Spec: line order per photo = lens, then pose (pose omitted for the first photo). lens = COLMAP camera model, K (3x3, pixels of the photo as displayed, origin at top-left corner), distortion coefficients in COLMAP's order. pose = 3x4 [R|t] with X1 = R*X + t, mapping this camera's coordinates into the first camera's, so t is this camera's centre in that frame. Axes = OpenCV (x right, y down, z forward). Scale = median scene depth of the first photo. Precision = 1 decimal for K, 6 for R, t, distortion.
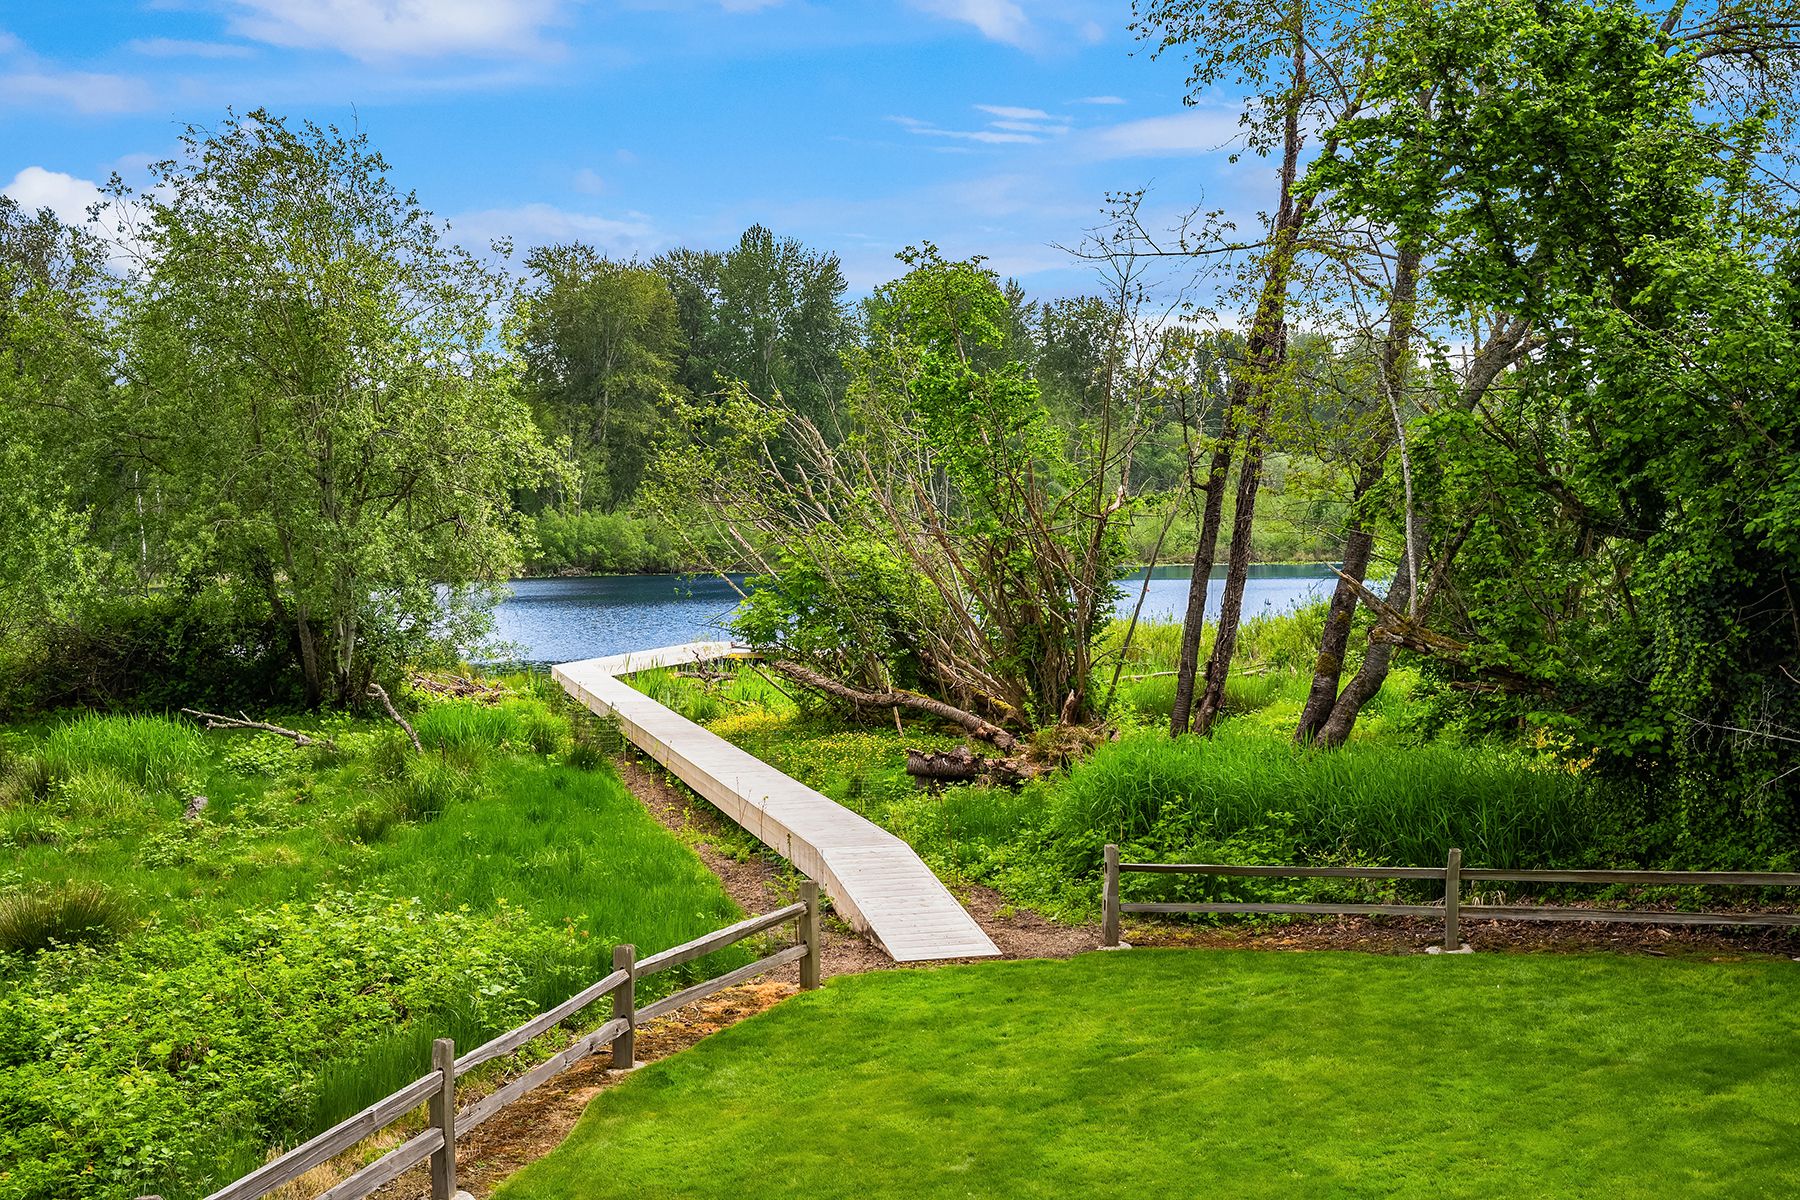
lens RADIAL K [[2172.1, 0, 888.6], [0, 2172.1, 634.1], [0, 0, 1]] dist [0.019001, 0.000000]
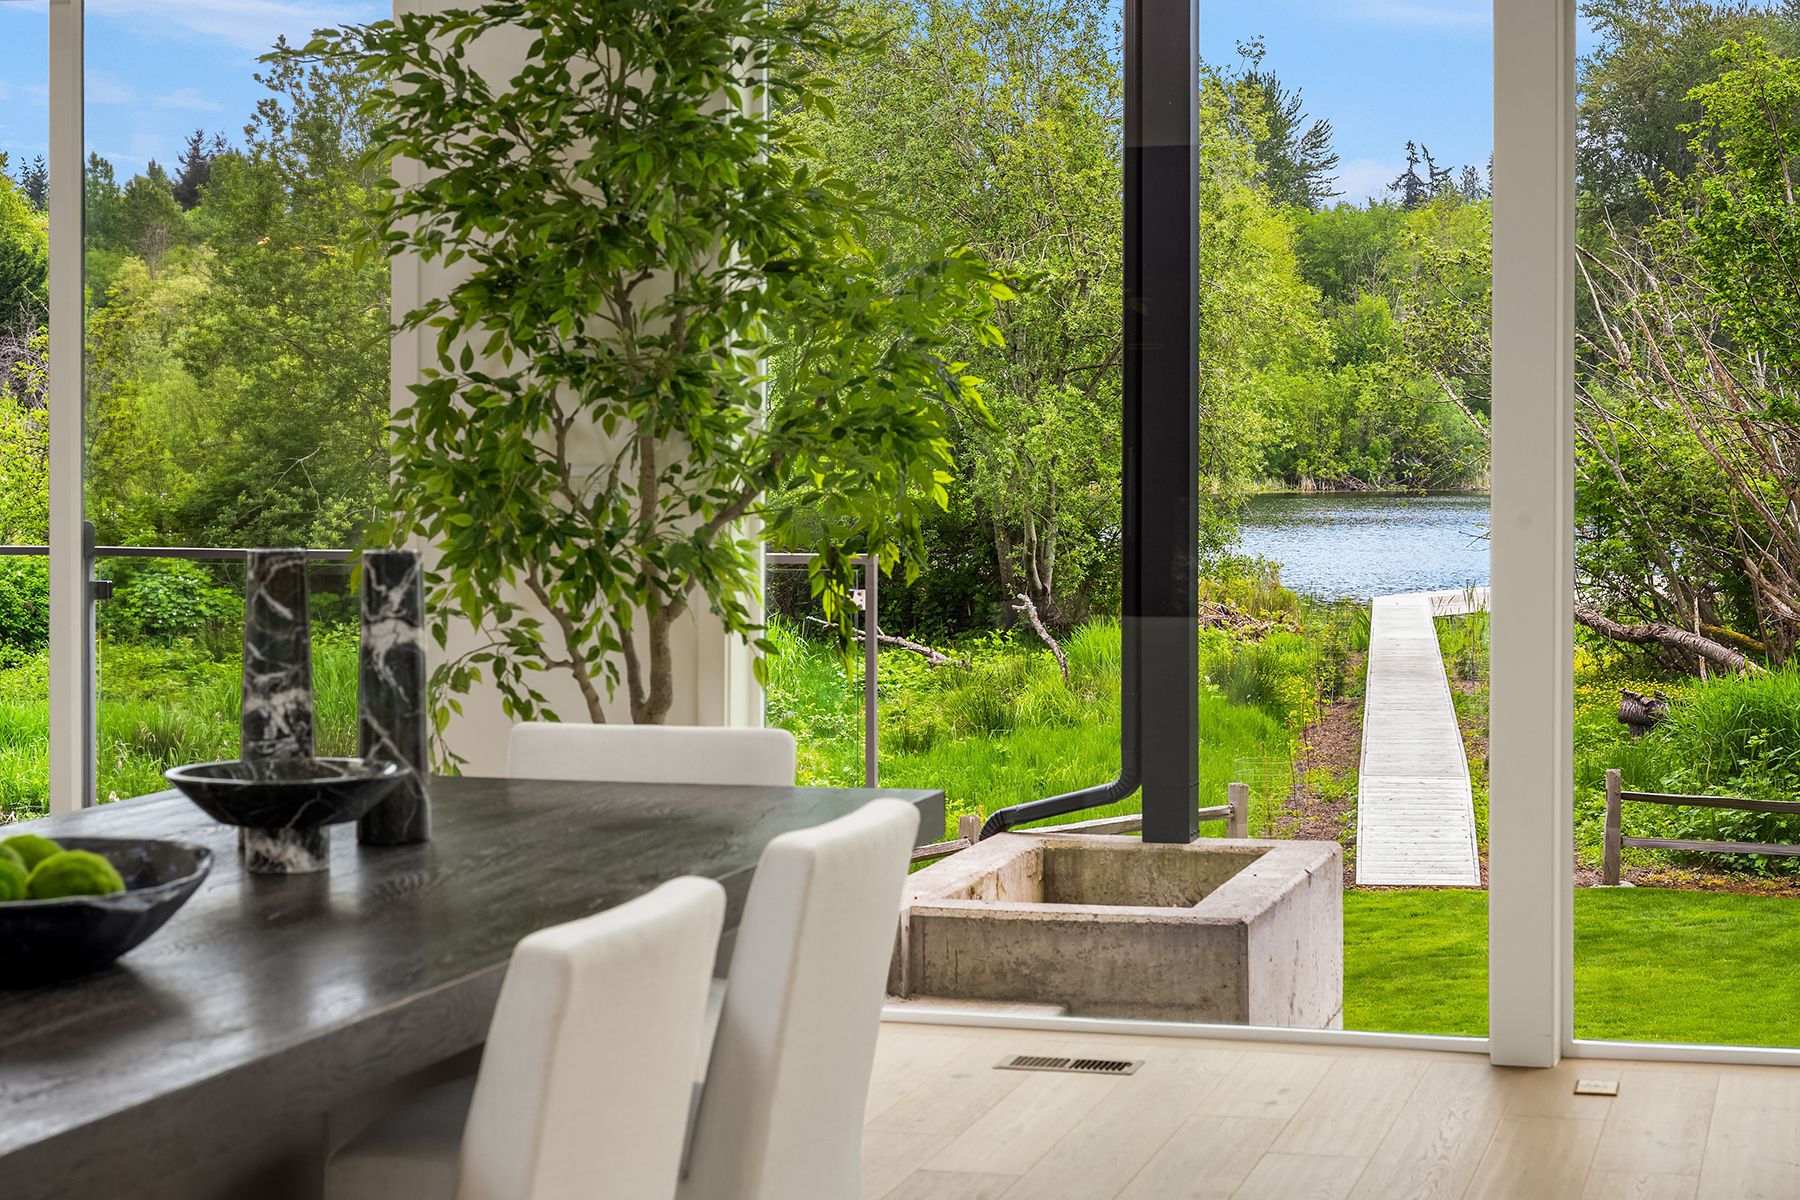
lens RADIAL K [[3510.7, 0, 895.6], [0, 3510.7, 601.0], [0, 0, 1]] dist [0.012571, 0.000000]
pose [[0.925531, 0.029465, -0.377523, 0.179084], [-0.028287, 0.999562, 0.008667, 0.012184], [0.377613, 0.002657, 0.925960, -0.202979]]
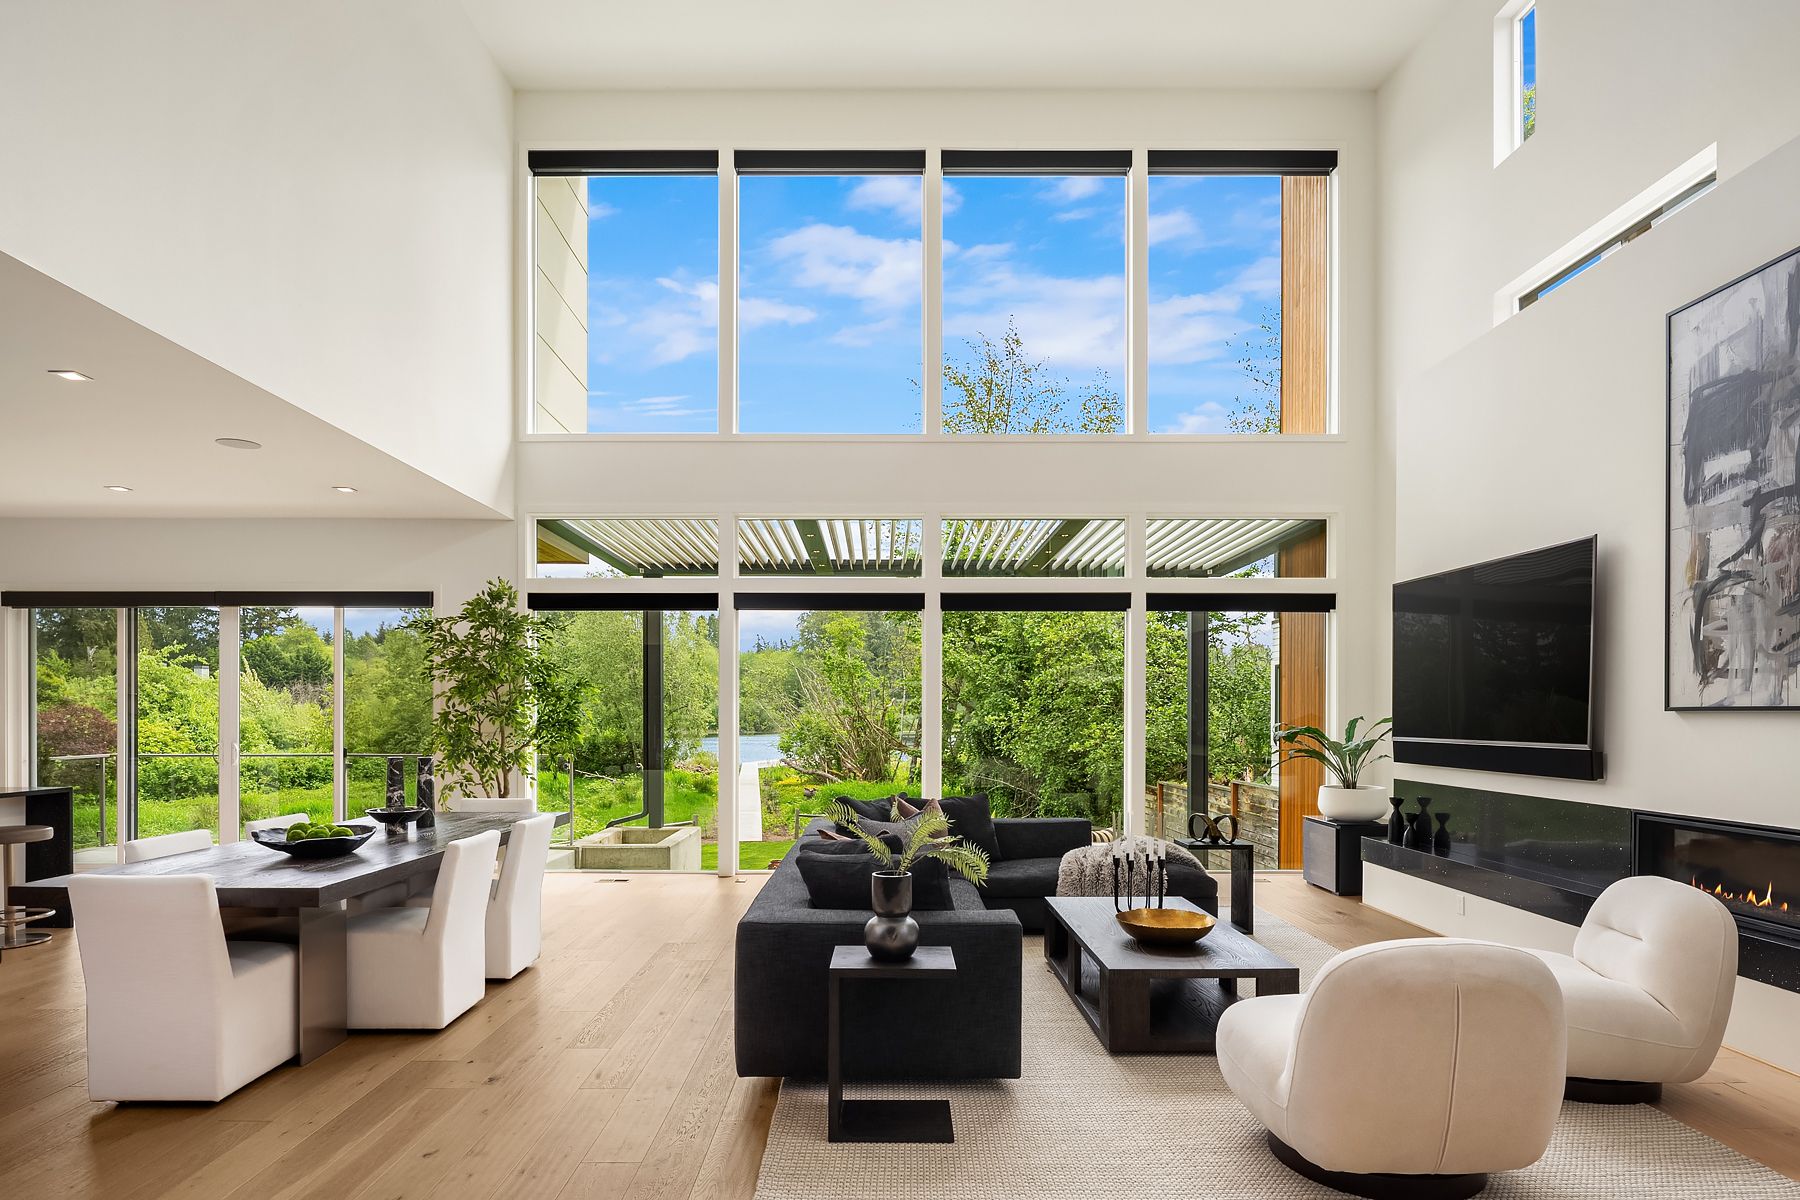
lens RADIAL K [[988.2, 0, 899.5], [0, 988.2, 738.0], [0, 0, 1]] dist [-0.008198, -0.002705]
pose [[0.994771, 0.017003, -0.100707, 0.200051], [-0.019530, 0.999517, -0.024158, 0.011307], [0.100248, 0.025999, 0.994623, -0.233006]]
